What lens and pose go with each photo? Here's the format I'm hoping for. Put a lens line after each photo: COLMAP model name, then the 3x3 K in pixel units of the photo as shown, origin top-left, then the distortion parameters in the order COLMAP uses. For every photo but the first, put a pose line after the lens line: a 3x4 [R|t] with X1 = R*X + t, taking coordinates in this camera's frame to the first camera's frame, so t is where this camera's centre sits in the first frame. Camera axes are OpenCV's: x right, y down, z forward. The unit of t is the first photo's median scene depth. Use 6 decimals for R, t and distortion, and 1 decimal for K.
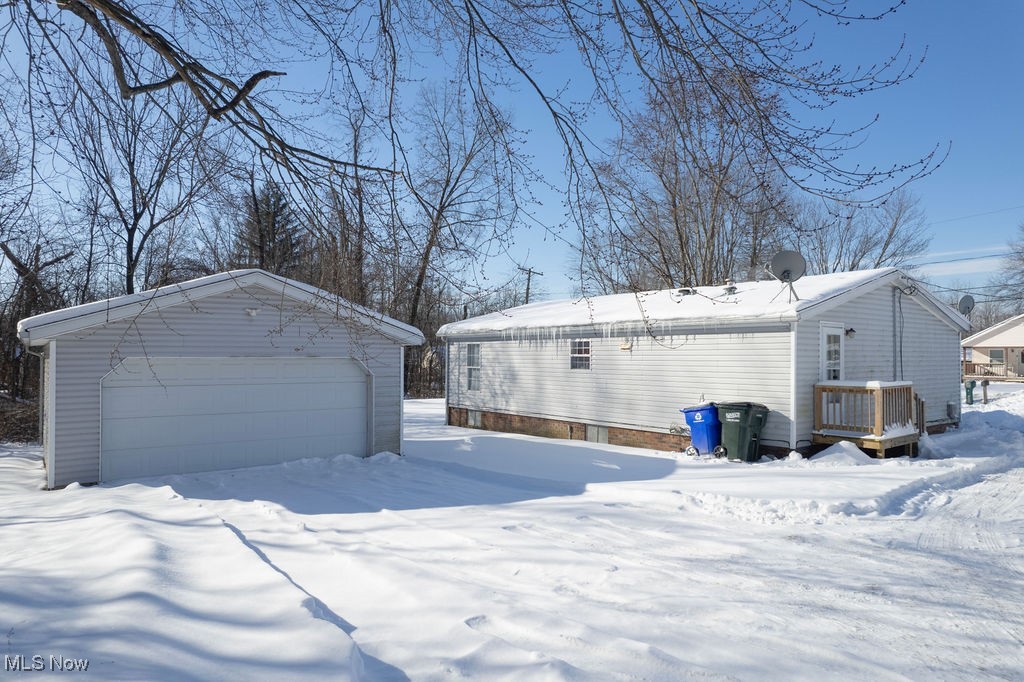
lens RADIAL K [[656.2, 0, 512.0], [0, 656.2, 341.0], [0, 0, 1]] dist [-0.069260, 0.065113]
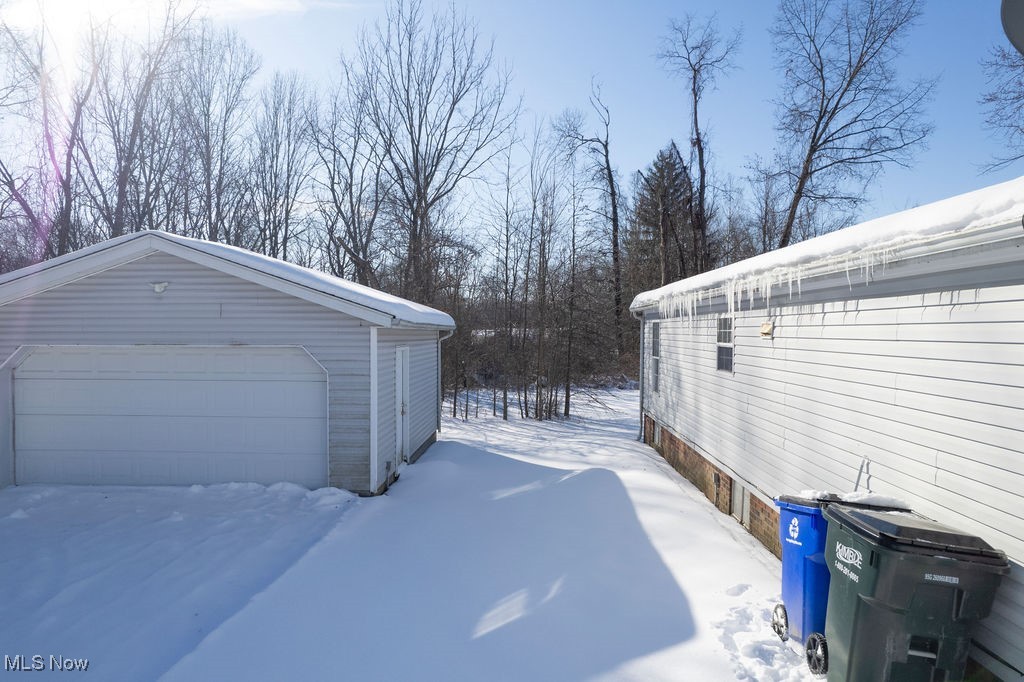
lens RADIAL K [[656.2, 0, 512.0], [0, 656.2, 341.0], [0, 0, 1]] dist [-0.069260, 0.065113]
pose [[0.779362, 0.010385, -0.626487, 0.306353], [0.012557, 0.999403, 0.032187, -0.000039], [0.626448, -0.032952, 0.778767, 0.500160]]
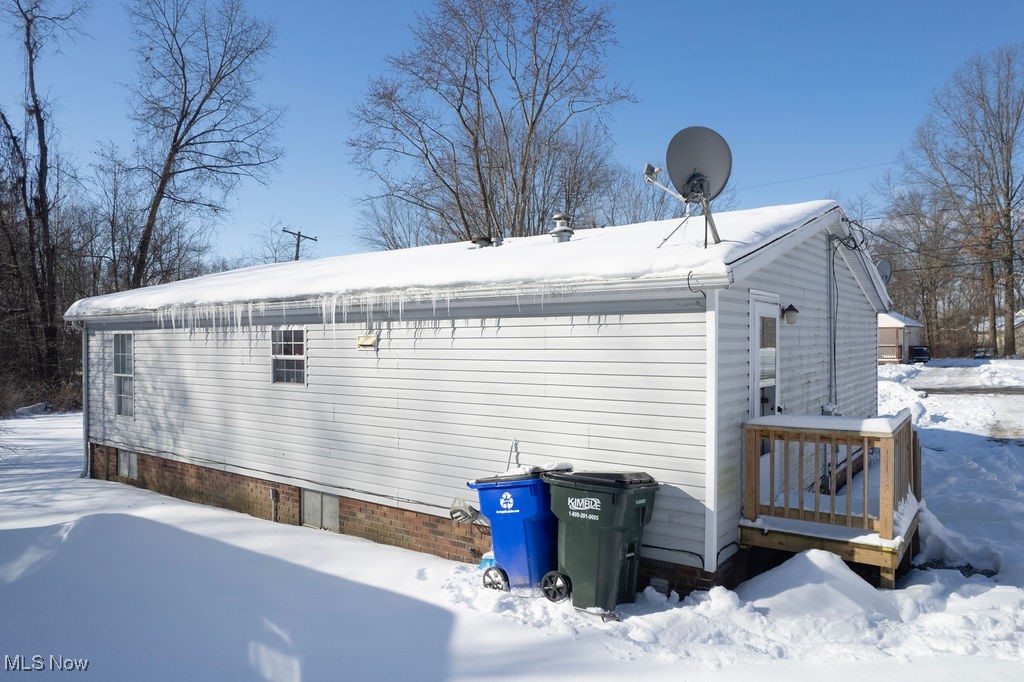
lens RADIAL K [[692.0, 0, 512.0], [0, 692.0, 341.0], [0, 0, 1]] dist [-0.077192, 0.078638]
pose [[0.959498, -0.012402, 0.281443, 0.124656], [0.004582, 0.999585, 0.028427, -0.005911], [-0.281678, -0.025986, 0.959157, 0.434468]]
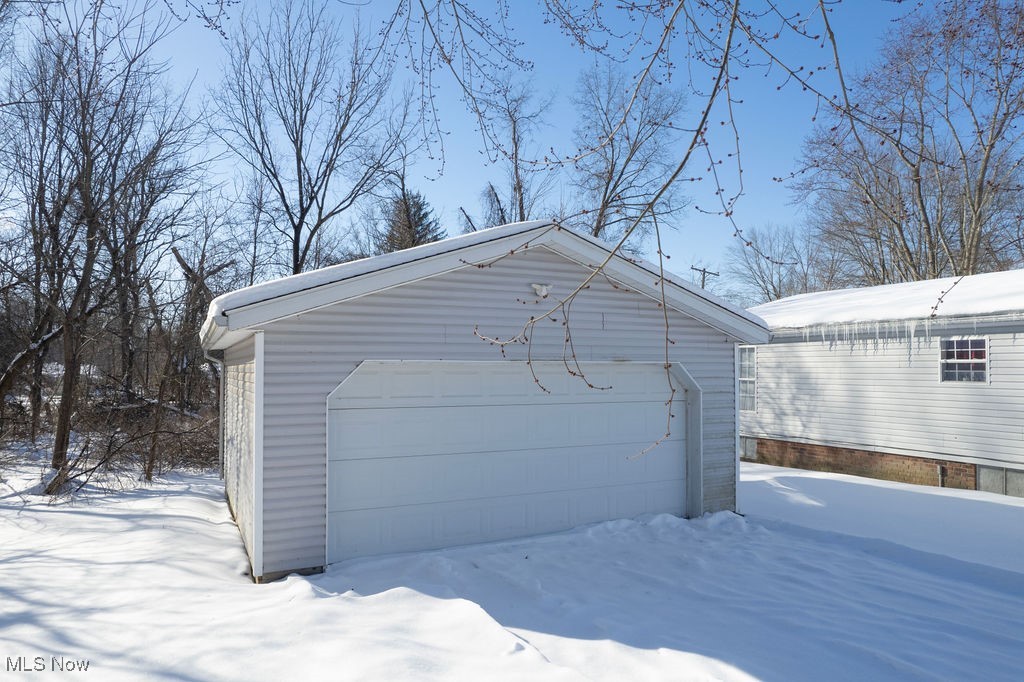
lens RADIAL K [[656.2, 0, 512.0], [0, 656.2, 341.0], [0, 0, 1]] dist [-0.069260, 0.065113]
pose [[0.984175, -0.008014, -0.177019, -0.236852], [0.004438, 0.999778, -0.020590, 0.013464], [0.177145, 0.019478, 0.983992, 0.281715]]
